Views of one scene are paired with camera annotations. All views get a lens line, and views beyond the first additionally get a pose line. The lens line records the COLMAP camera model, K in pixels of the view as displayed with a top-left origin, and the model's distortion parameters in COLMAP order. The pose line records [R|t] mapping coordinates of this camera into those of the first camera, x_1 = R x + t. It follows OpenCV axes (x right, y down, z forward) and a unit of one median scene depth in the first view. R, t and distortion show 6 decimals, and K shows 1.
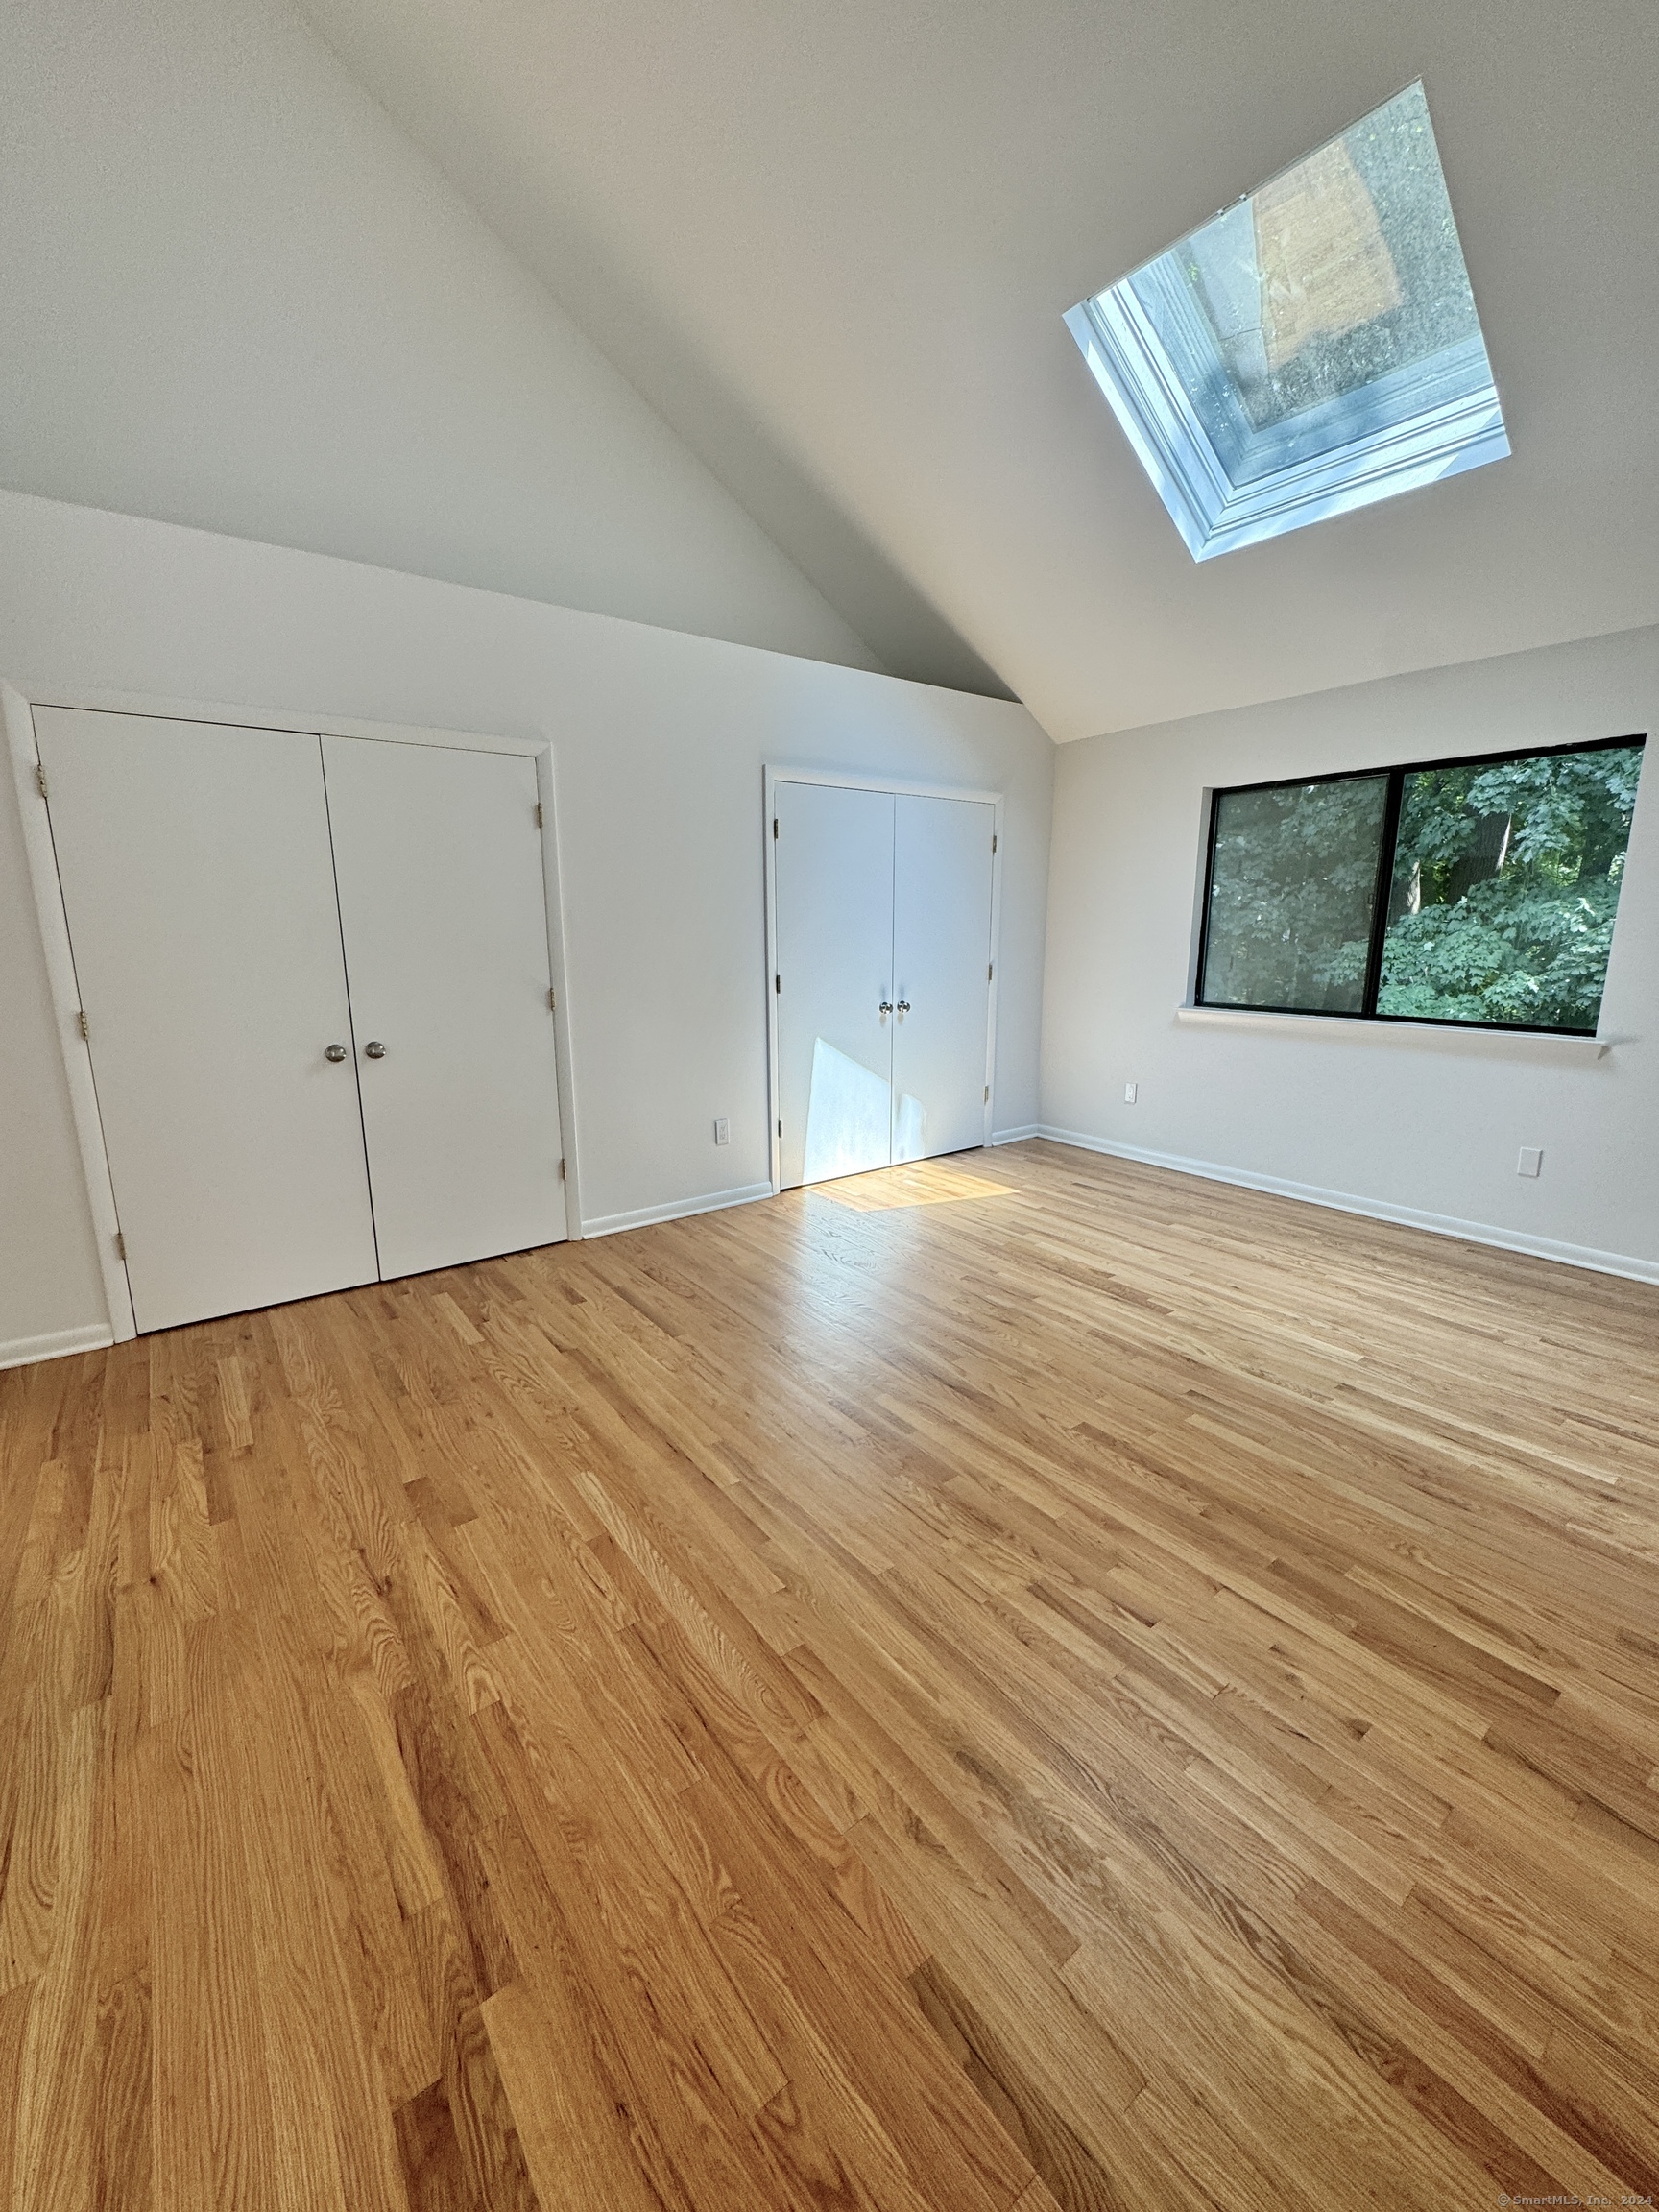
lens RADIAL K [[882.9, 0, 830.9], [0, 882.9, 1103.2], [0, 0, 1]] dist [-0.003333, 0.000633]
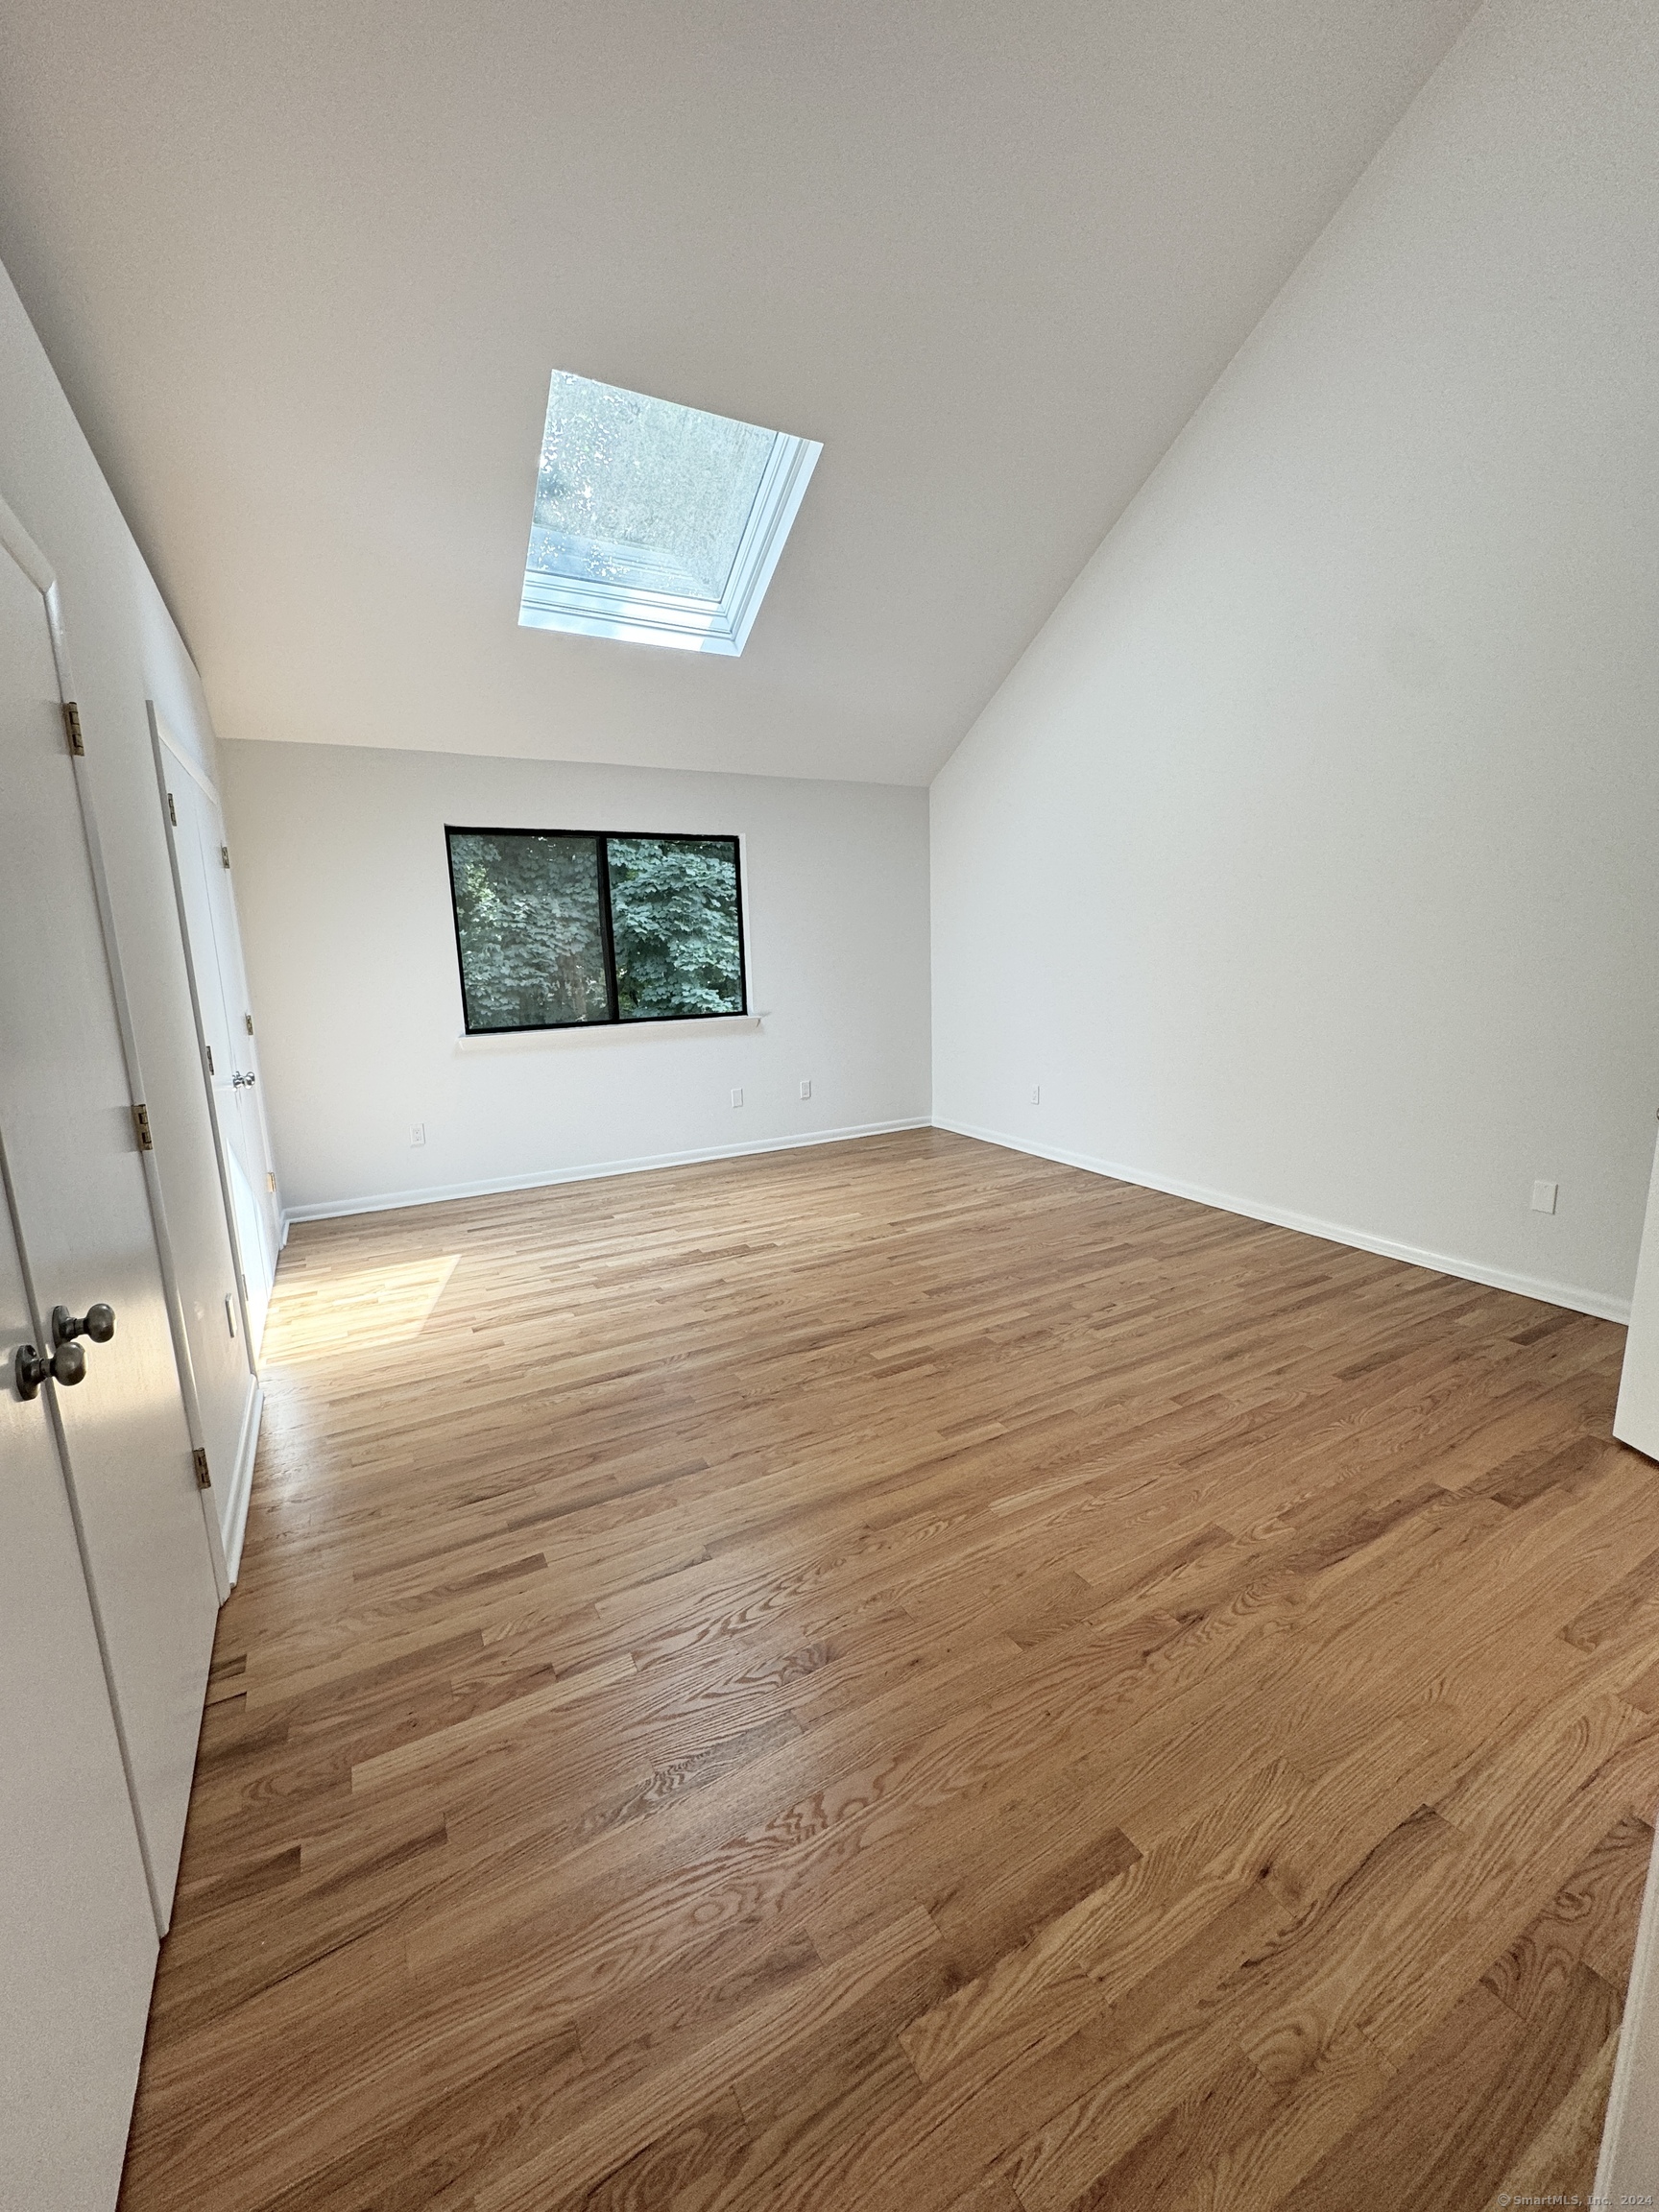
lens RADIAL K [[882.9, 0, 830.9], [0, 882.9, 1103.2], [0, 0, 1]] dist [-0.003333, 0.000633]
pose [[0.137140, -0.179287, 0.974191, -0.816699], [0.223742, 0.963673, 0.145854, -0.131998], [-0.964952, 0.197965, 0.172273, 0.641951]]
